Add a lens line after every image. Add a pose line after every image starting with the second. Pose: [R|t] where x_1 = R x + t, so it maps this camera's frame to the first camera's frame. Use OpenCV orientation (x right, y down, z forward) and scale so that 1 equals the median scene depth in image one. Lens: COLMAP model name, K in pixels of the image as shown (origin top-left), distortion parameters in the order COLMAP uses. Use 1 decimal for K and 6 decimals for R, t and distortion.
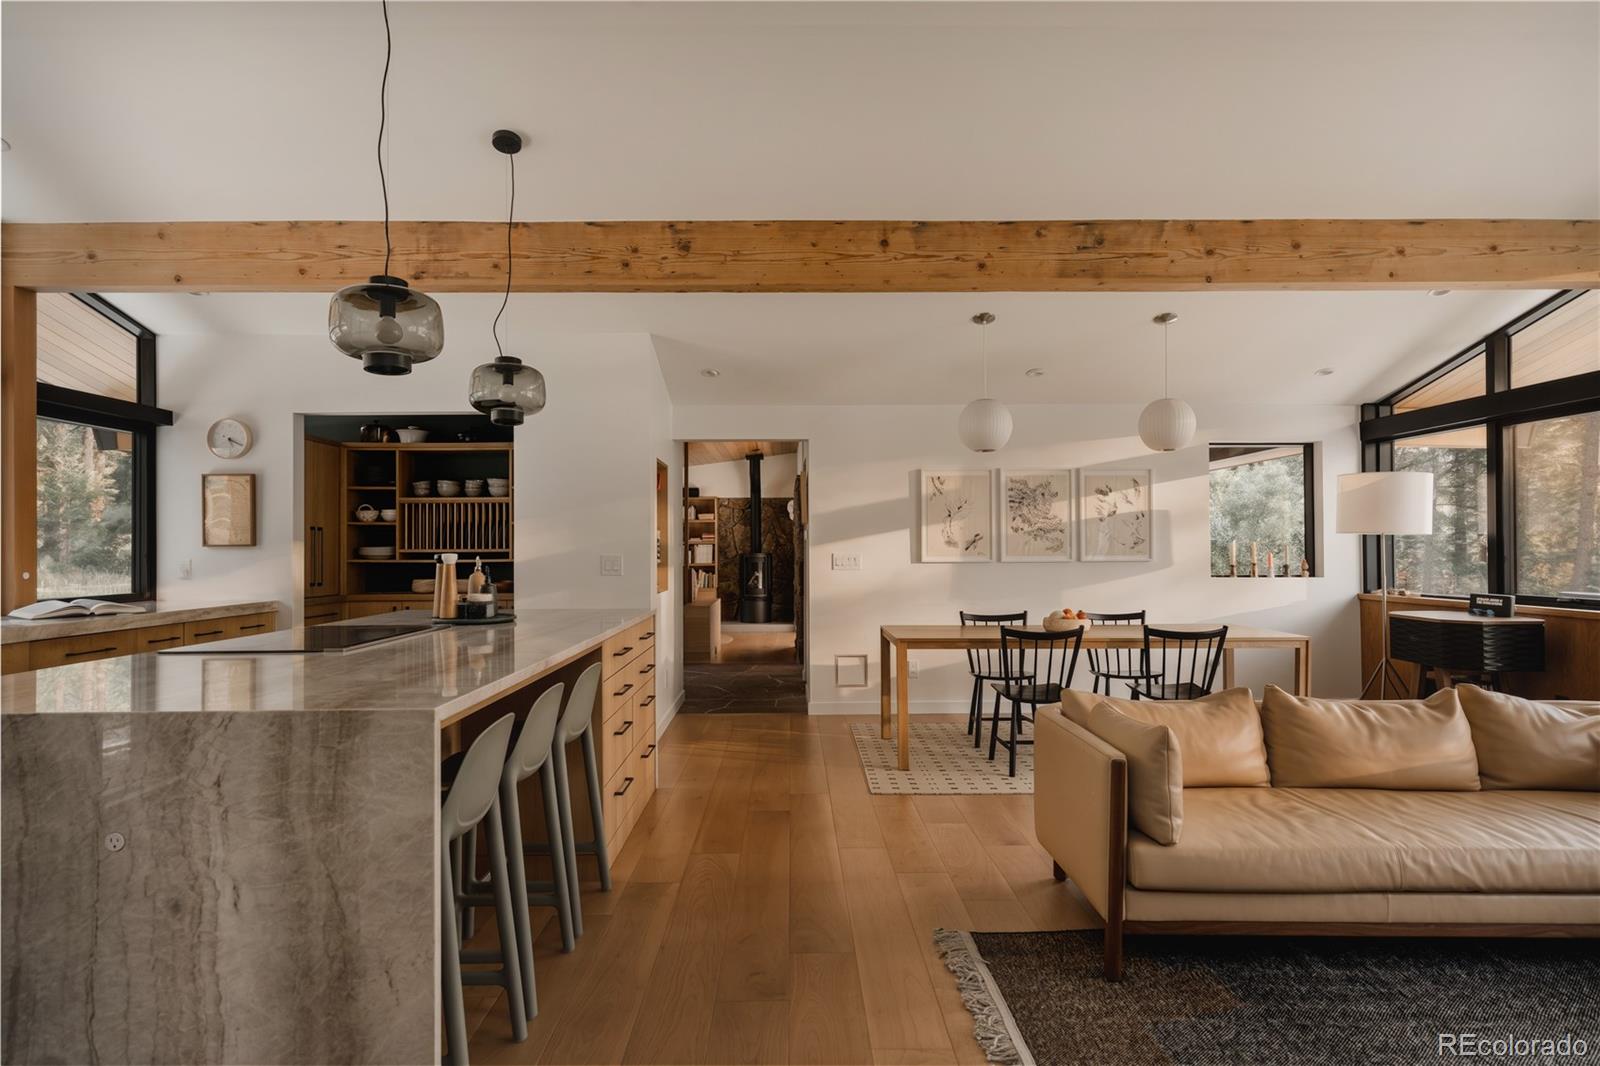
lens RADIAL K [[937.3, 0, 758.3], [0, 937.3, 540.7], [0, 0, 1]] dist [0.000420, 0.004302]
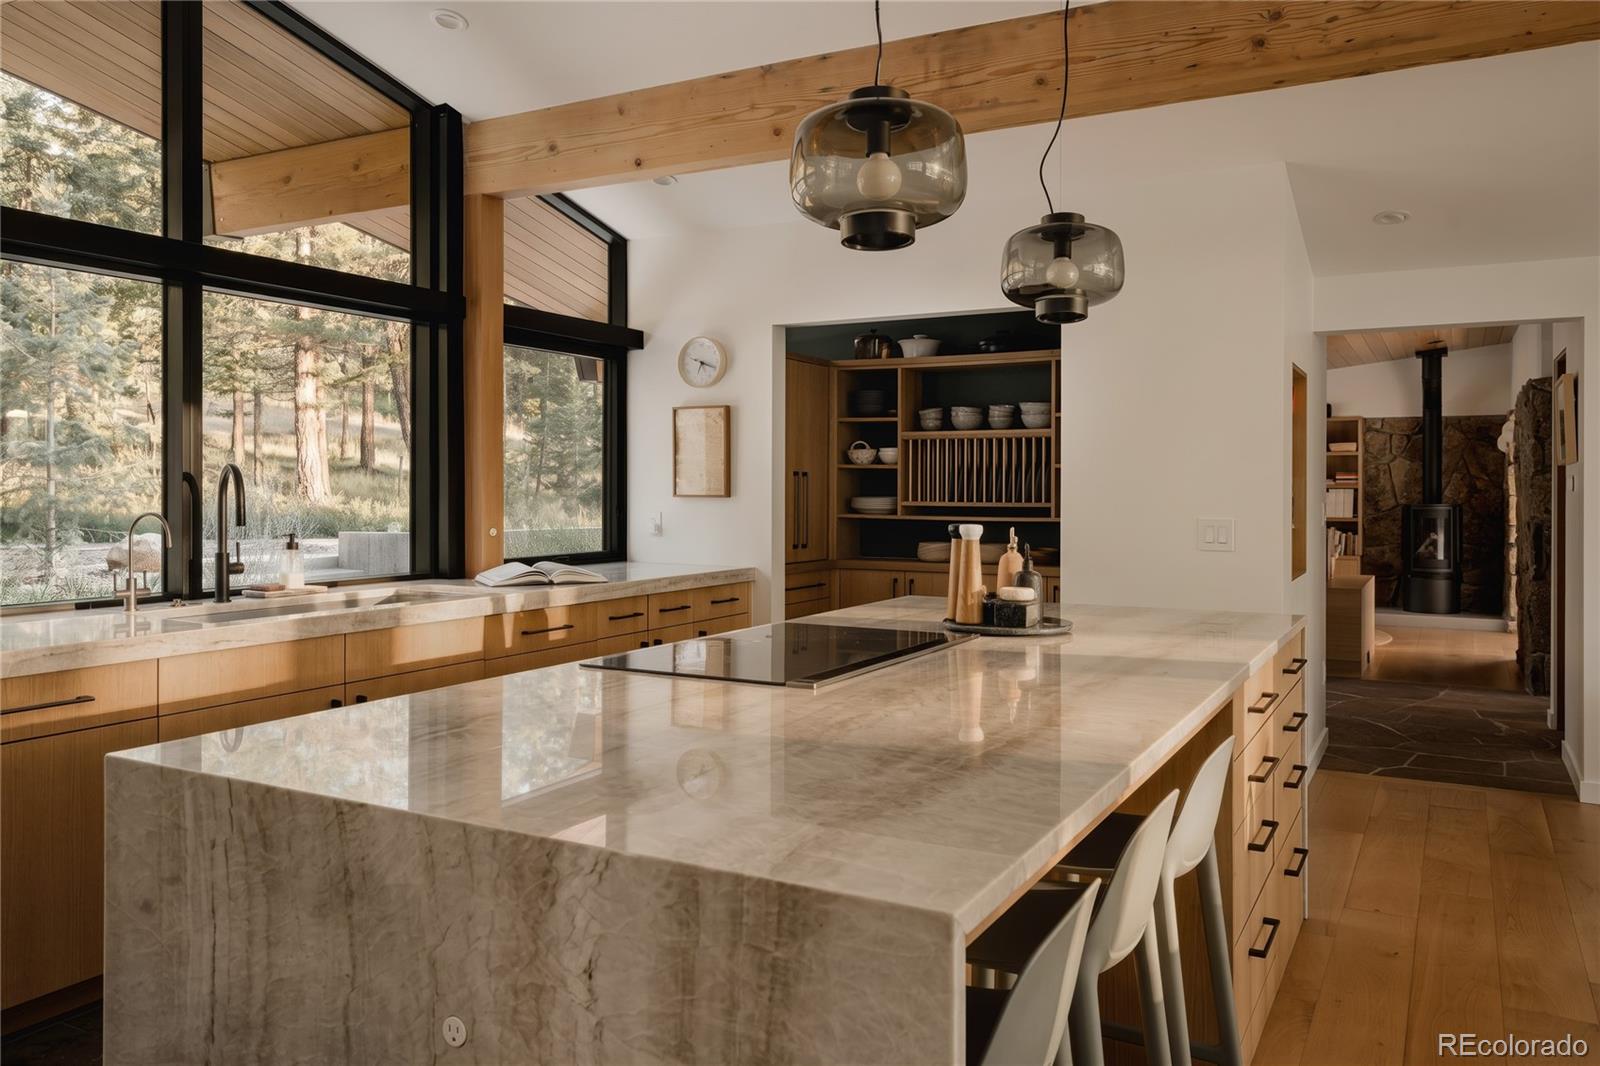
lens RADIAL K [[1212.6, 0, 737.3], [0, 1212.6, 478.6], [0, 0, 1]] dist [0.030993, 0.001414]
pose [[0.876031, 0.003751, -0.482241, -0.046856], [-0.002775, 0.999992, 0.002739, -0.015217], [0.482248, -0.001061, 0.876034, 0.132143]]
